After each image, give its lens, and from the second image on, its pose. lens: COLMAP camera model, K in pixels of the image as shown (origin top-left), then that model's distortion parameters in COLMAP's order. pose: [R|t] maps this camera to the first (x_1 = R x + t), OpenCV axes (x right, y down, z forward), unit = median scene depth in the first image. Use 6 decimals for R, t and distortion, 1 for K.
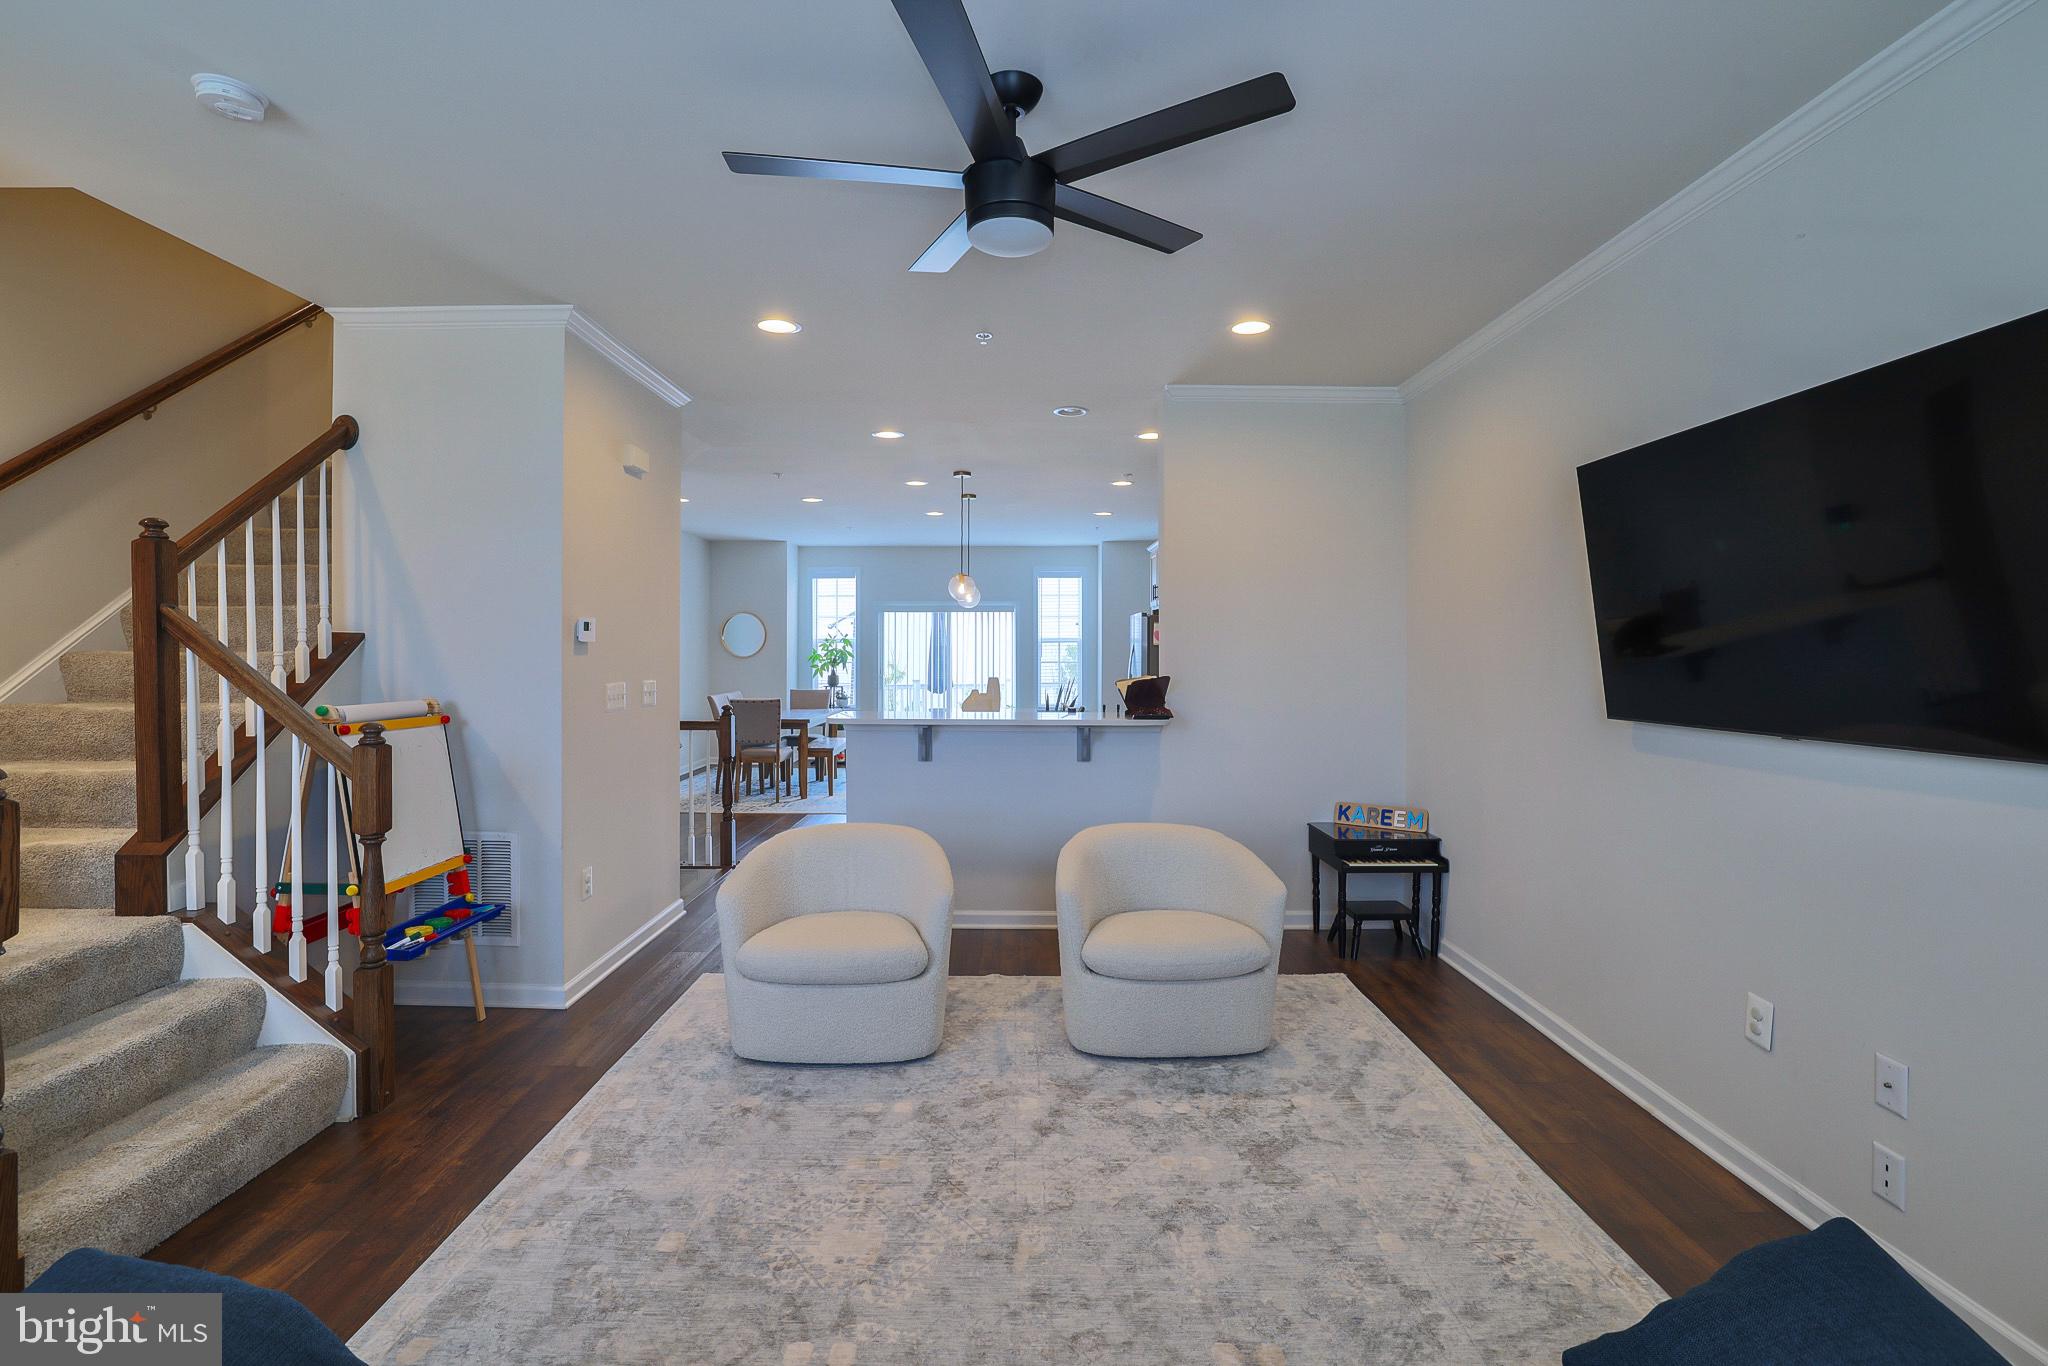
lens RADIAL K [[934.5, 0, 1032.1], [0, 934.5, 655.9], [0, 0, 1]] dist [-0.039031, 0.012433]
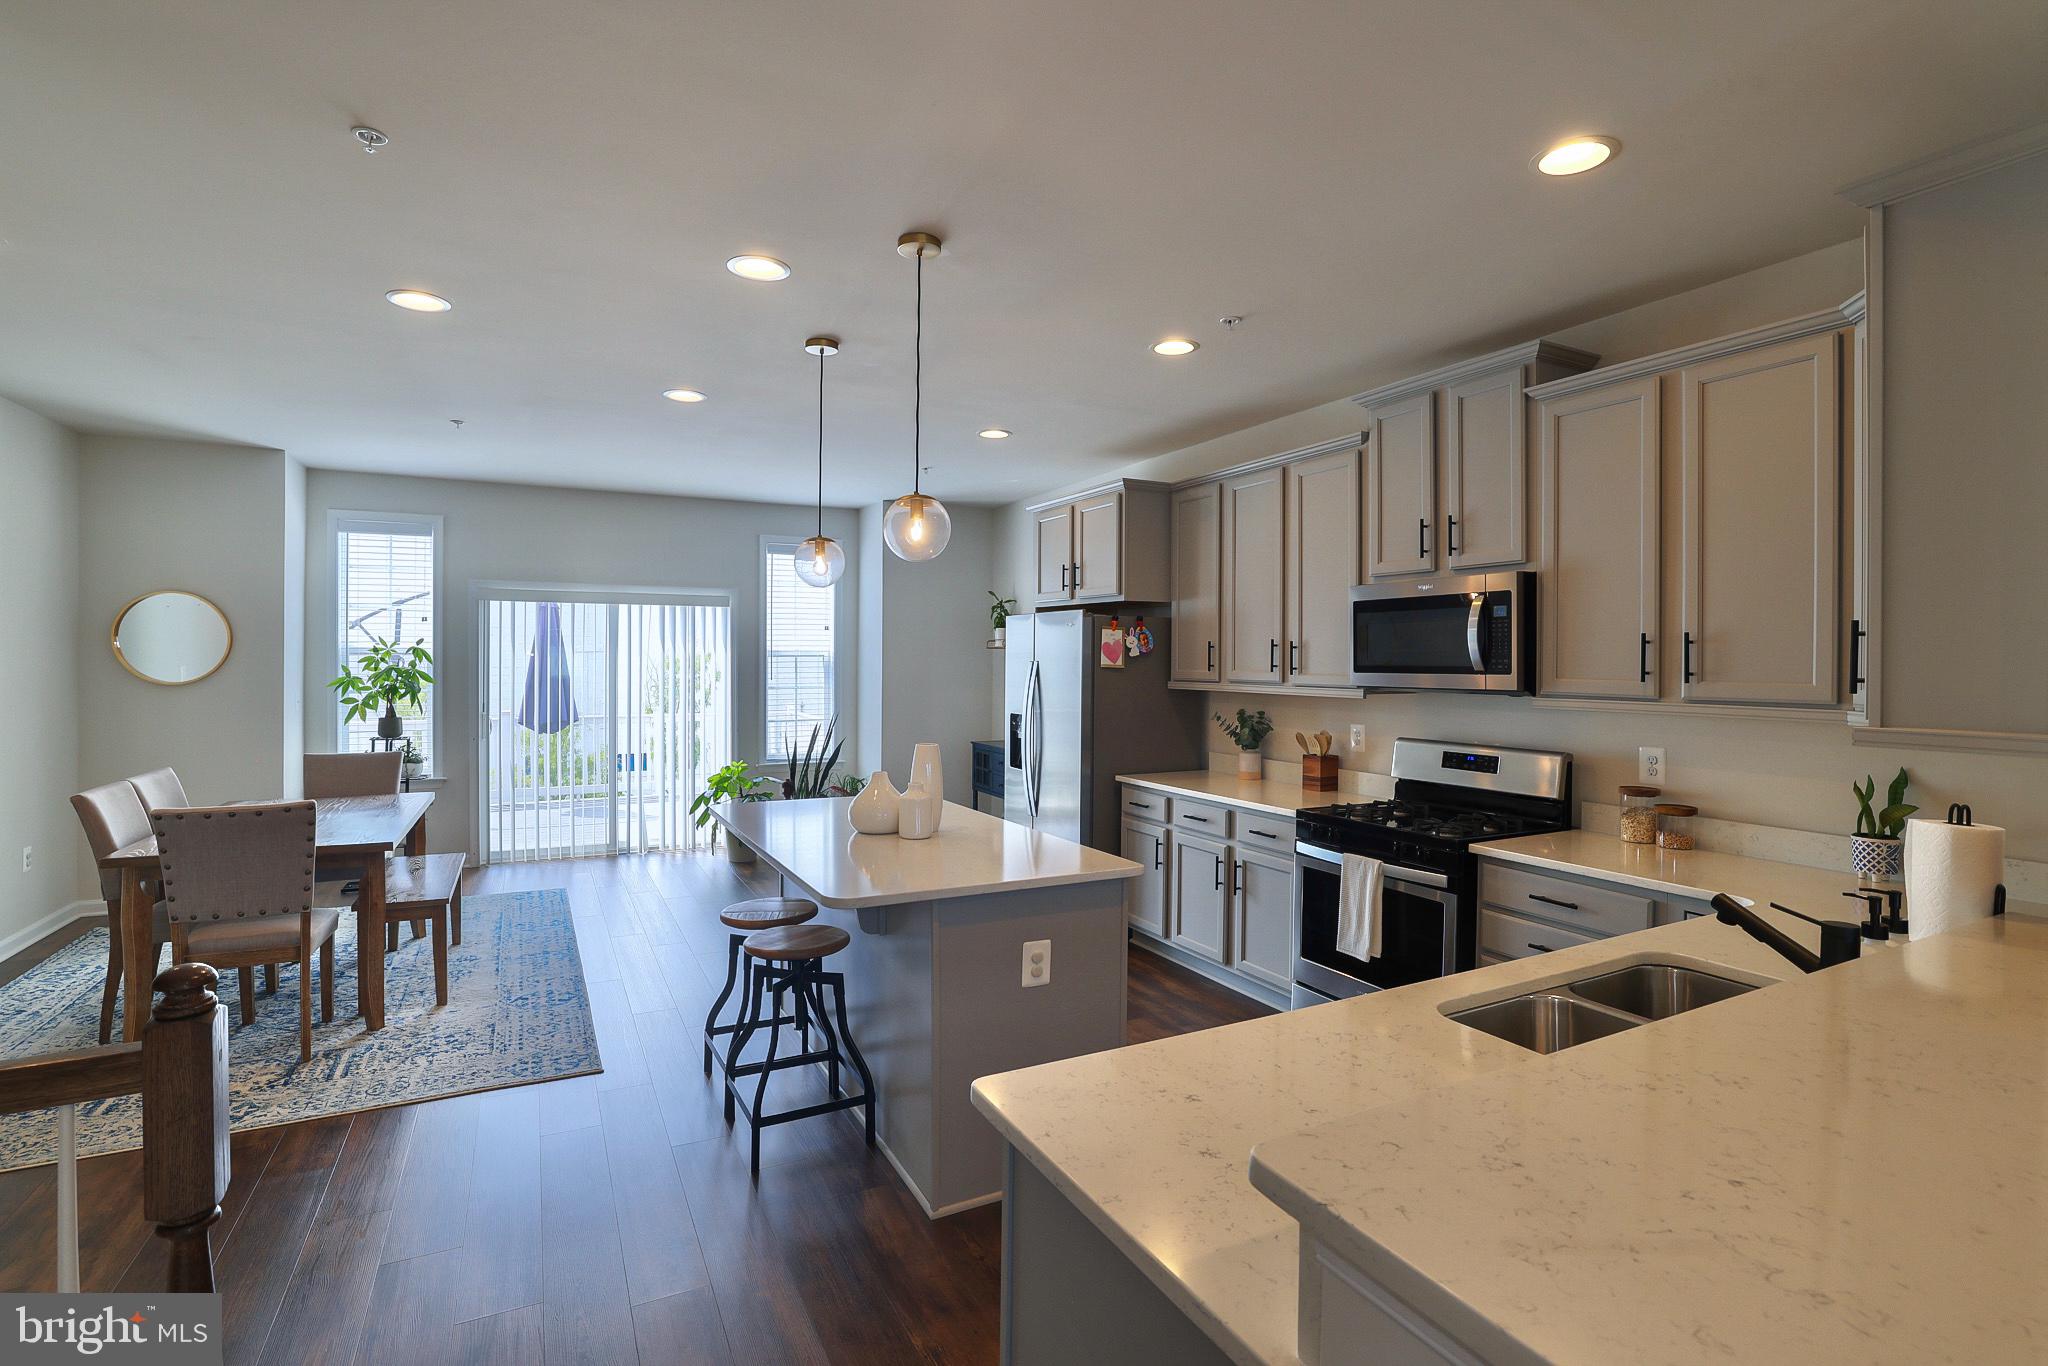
lens RADIAL K [[934.5, 0, 1016.4], [0, 934.5, 666.0], [0, 0, 1]] dist [-0.039031, 0.012433]
pose [[0.888353, 0.001999, 0.459156, -0.468566], [-0.003075, 0.999994, 0.001596, -0.032866], [-0.459150, -0.002830, 0.888354, 1.310268]]
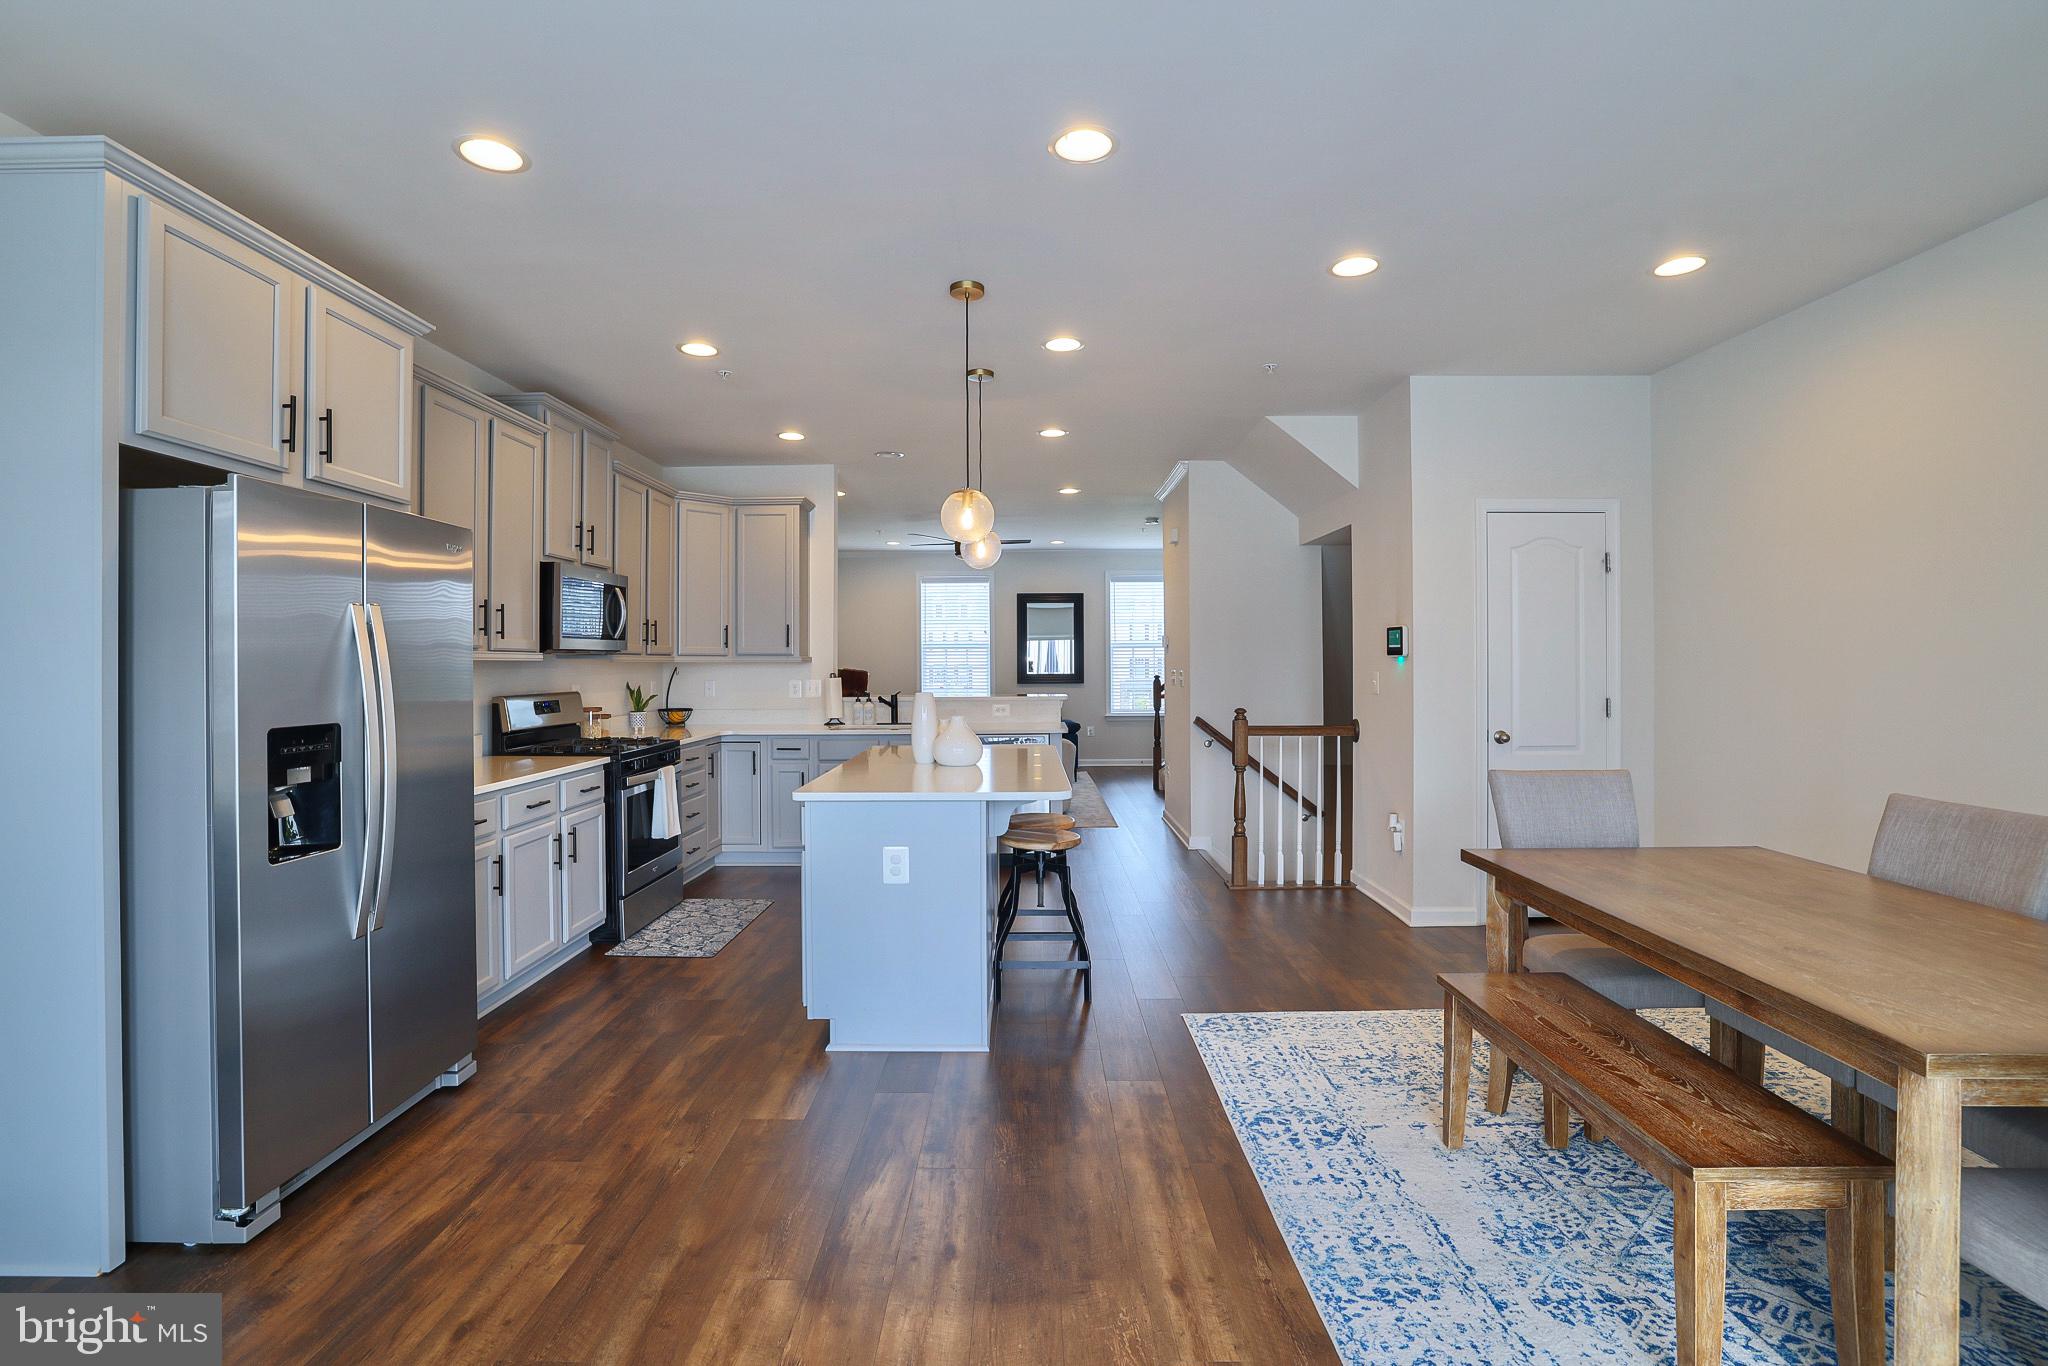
lens RADIAL K [[934.5, 0, 1013.8], [0, 934.5, 670.4], [0, 0, 1]] dist [-0.039031, 0.012433]
pose [[-0.999805, 0.000371, 0.019750, -0.242905], [0.000615, 0.999924, 0.012346, 0.005645], [-0.019744, 0.012356, -0.999729, 3.398753]]
